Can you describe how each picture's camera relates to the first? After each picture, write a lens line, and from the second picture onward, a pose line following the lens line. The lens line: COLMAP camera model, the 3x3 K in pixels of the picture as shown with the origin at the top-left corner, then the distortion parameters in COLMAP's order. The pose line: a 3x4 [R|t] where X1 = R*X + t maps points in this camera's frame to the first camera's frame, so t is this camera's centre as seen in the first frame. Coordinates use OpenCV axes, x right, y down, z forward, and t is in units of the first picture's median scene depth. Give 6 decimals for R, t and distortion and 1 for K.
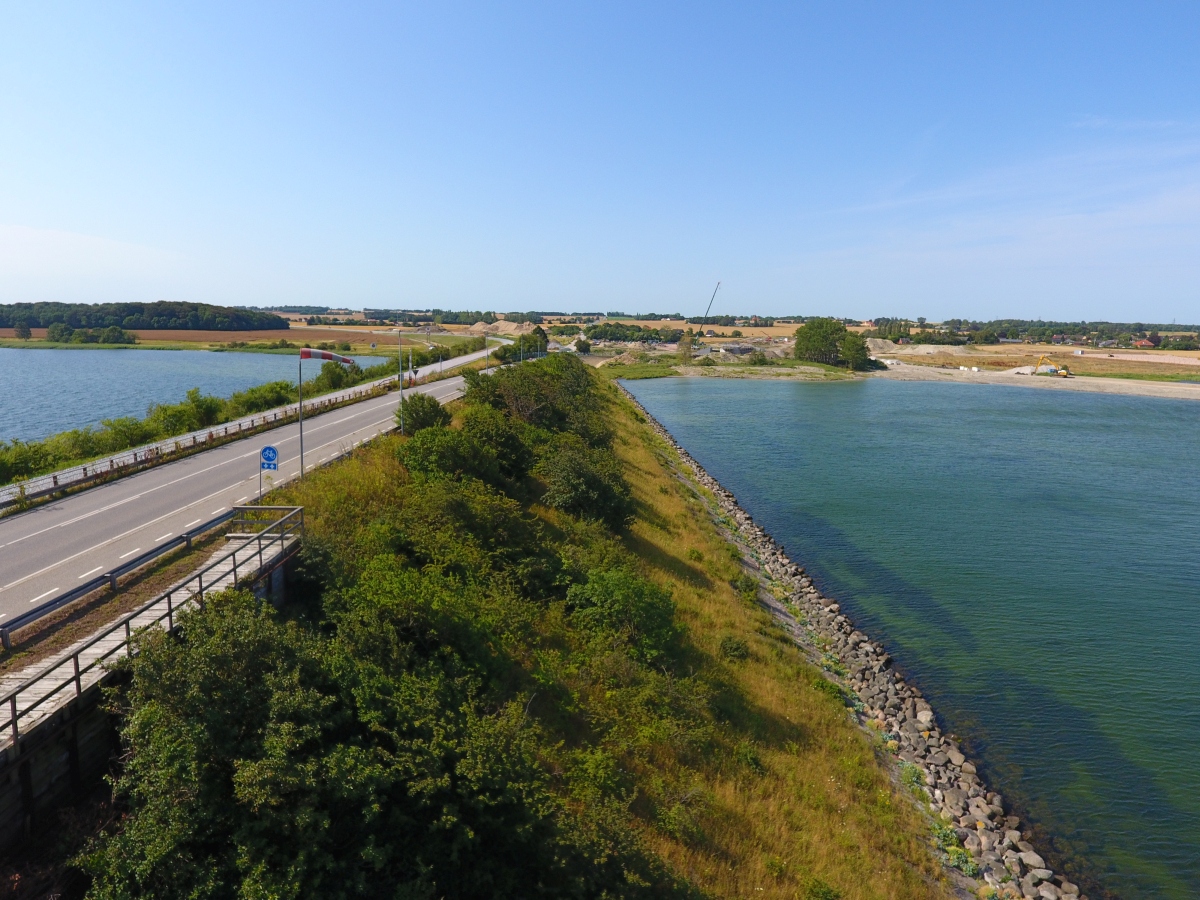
lens RADIAL K [[704.4, 0, 599.2], [0, 704.4, 432.1], [0, 0, 1]] dist [-0.003796, 0.000251]
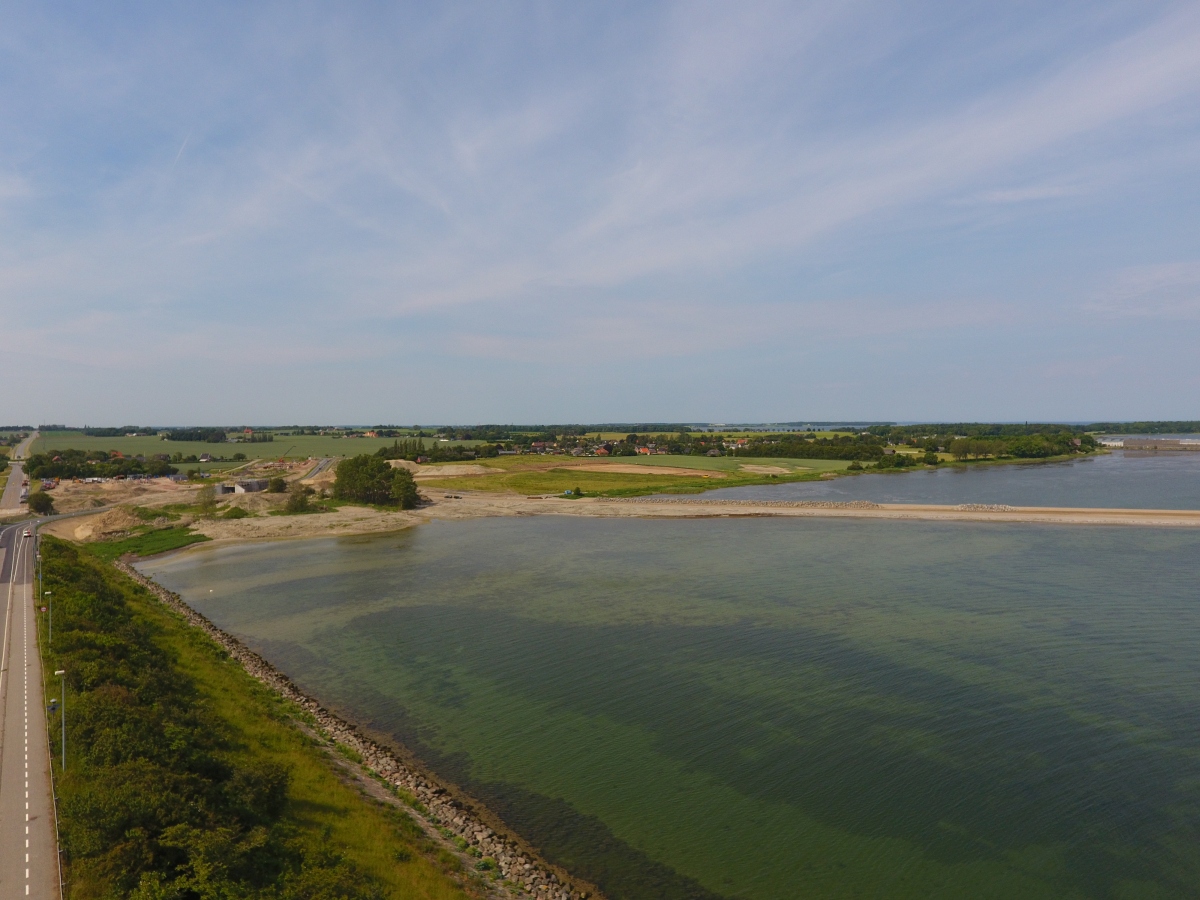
lens RADIAL K [[704.4, 0, 600.1], [0, 704.4, 425.0], [0, 0, 1]] dist [-0.003796, 0.000251]
pose [[0.770727, -0.022936, 0.636752, -0.022405], [0.121402, 0.986330, -0.111418, -0.028453], [-0.625493, 0.163176, 0.762976, 0.031293]]
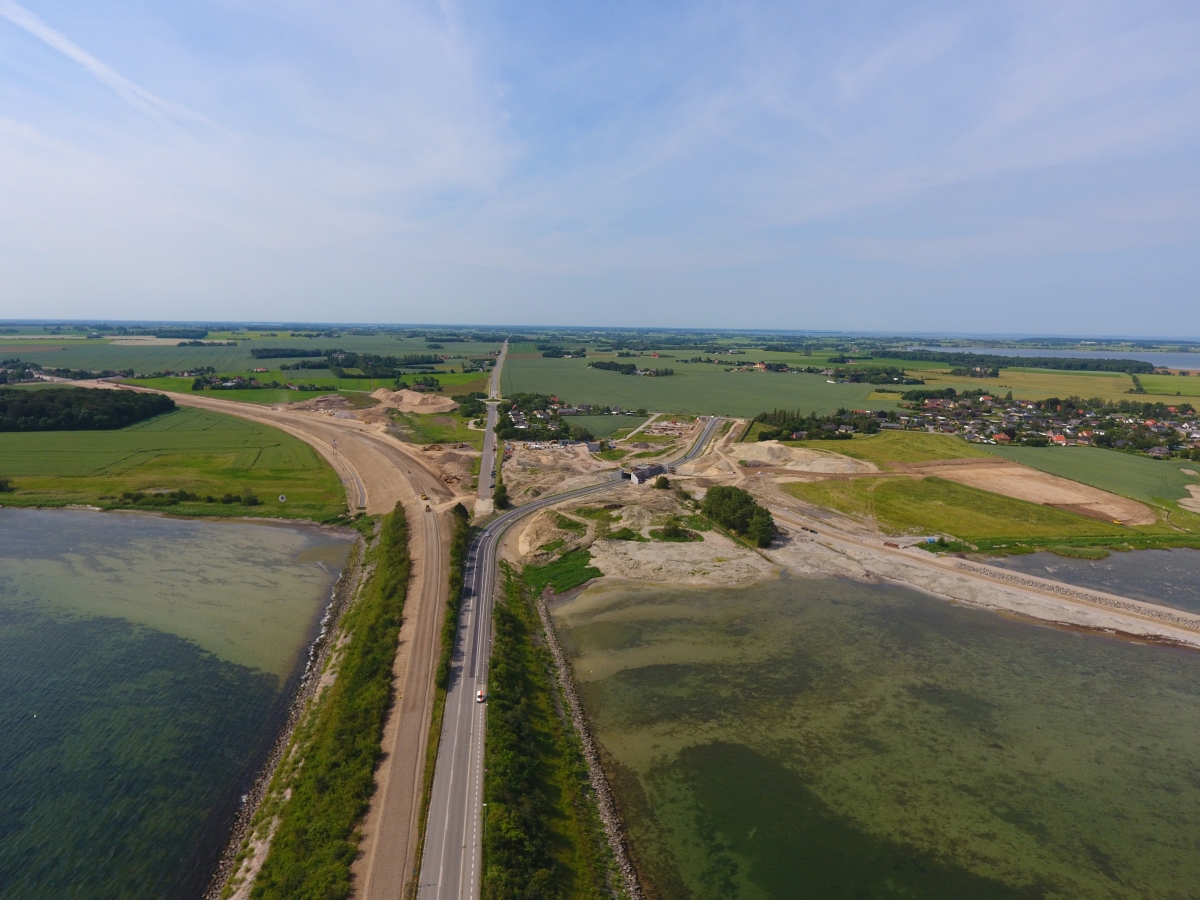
lens RADIAL K [[704.4, 0, 599.5], [0, 704.4, 431.8], [0, 0, 1]] dist [-0.003796, 0.000251]
pose [[0.989863, -0.023629, 0.140047, -0.012822], [0.024382, 0.999696, -0.003669, -0.124870], [-0.139918, 0.007046, 0.990138, -0.015346]]
